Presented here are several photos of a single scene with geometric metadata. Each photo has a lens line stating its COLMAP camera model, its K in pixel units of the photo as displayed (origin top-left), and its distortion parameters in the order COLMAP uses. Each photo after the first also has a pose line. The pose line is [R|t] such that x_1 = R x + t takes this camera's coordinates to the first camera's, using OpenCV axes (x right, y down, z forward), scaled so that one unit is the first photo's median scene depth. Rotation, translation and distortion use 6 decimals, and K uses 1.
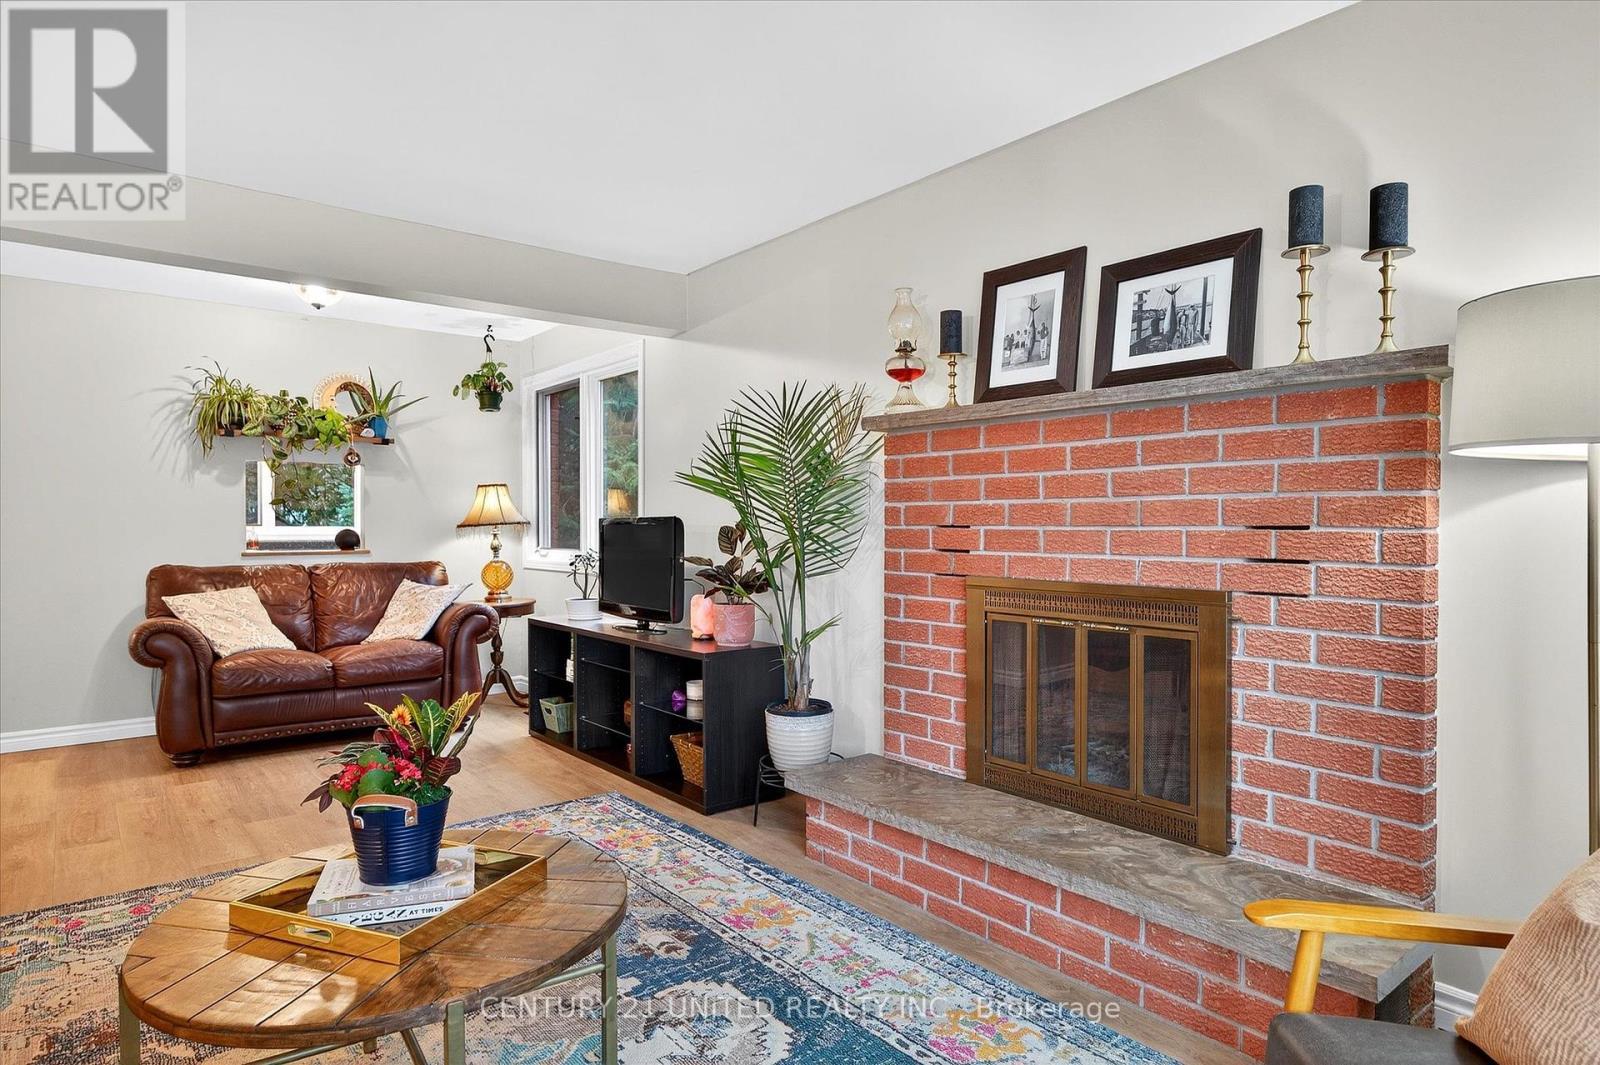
lens RADIAL K [[903.9, 0, 807.7], [0, 903.9, 534.3], [0, 0, 1]] dist [-0.014874, 0.008318]
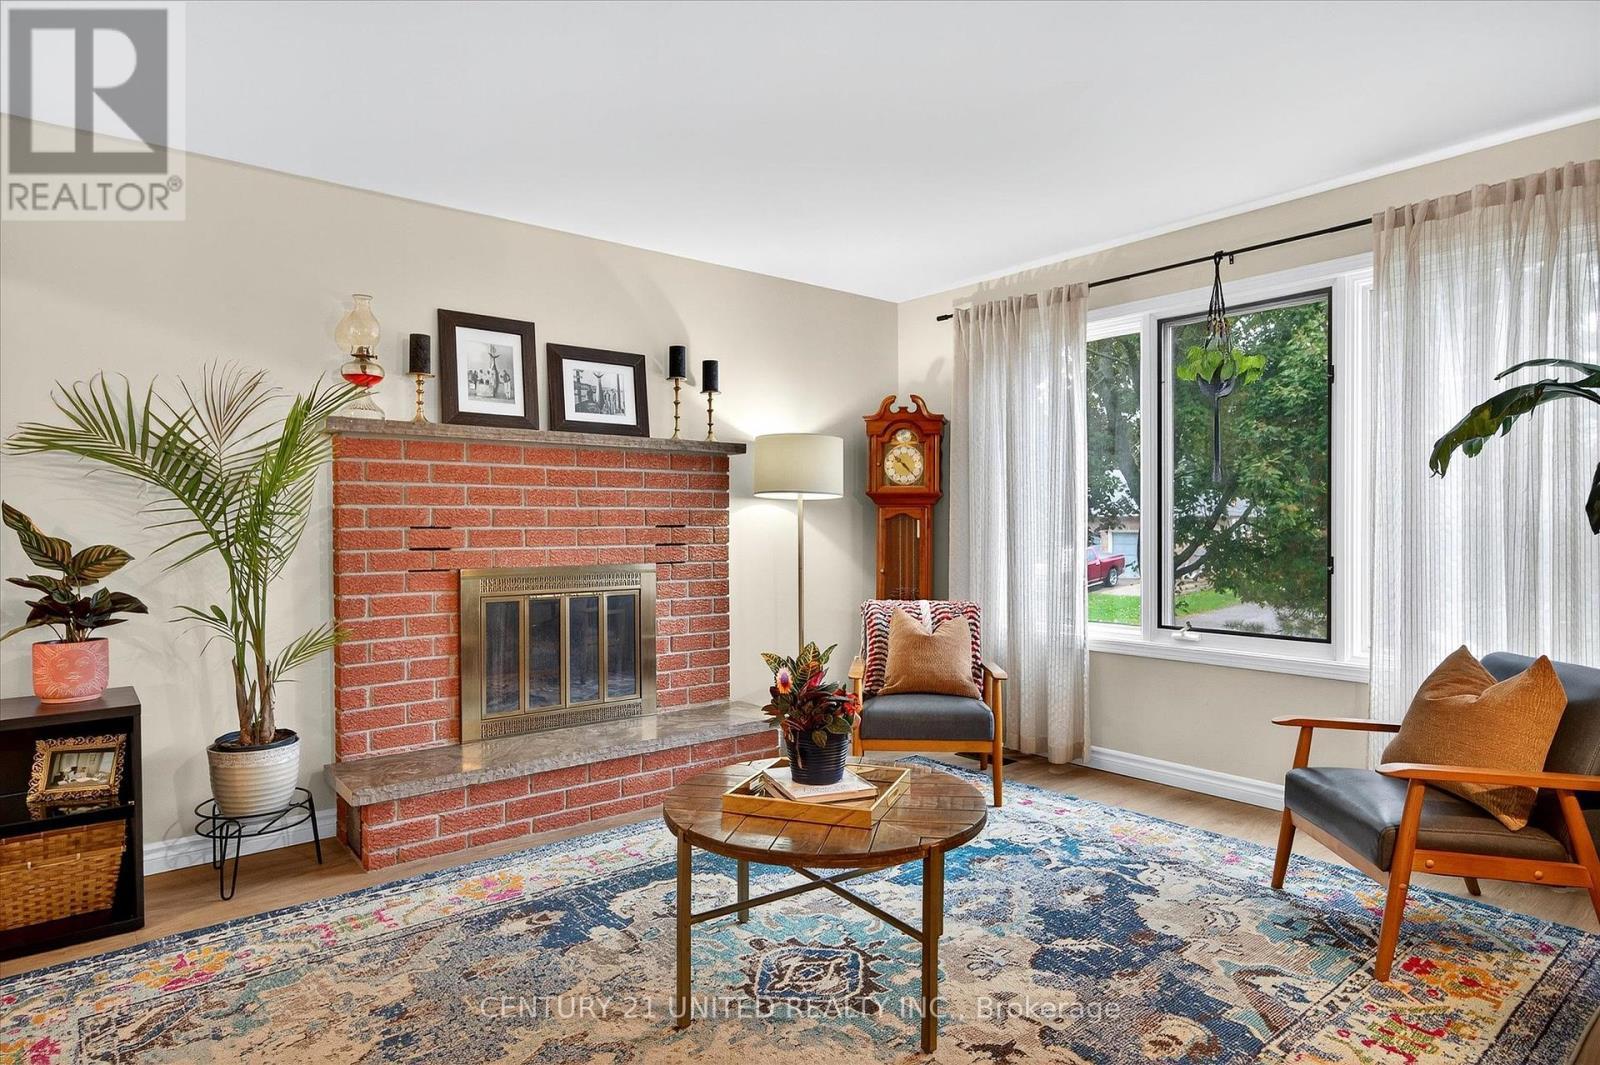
lens RADIAL K [[903.9, 0, 801.0], [0, 903.9, 534.3], [0, 0, 1]] dist [-0.014874, 0.008318]
pose [[-0.002335, -0.014142, 0.999897, -0.695066], [0.015909, 0.999773, 0.014178, -0.006669], [-0.999871, 0.015940, -0.002110, 0.387887]]
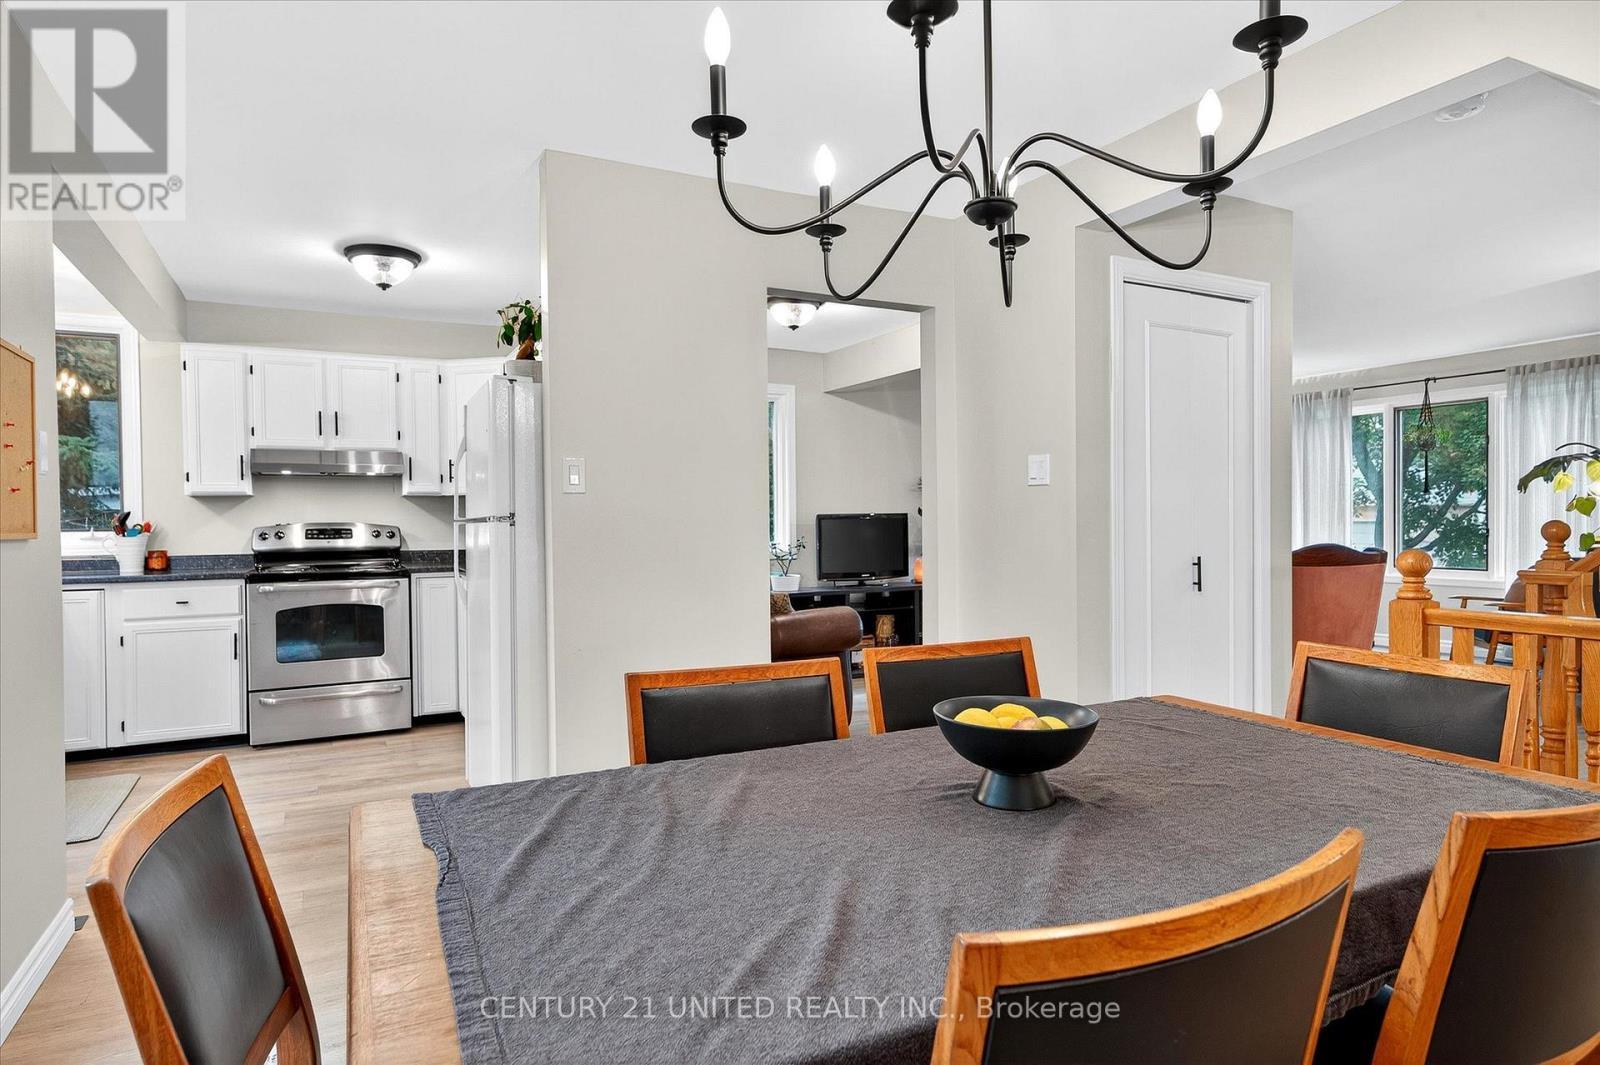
lens RADIAL K [[903.9, 0, 809.6], [0, 903.9, 536.7], [0, 0, 1]] dist [-0.014874, 0.008318]
pose [[0.194801, -0.024929, 0.980526, -1.753678], [0.026975, 0.999435, 0.020050, -0.019956], [-0.980472, 0.022544, 0.195363, 0.810955]]
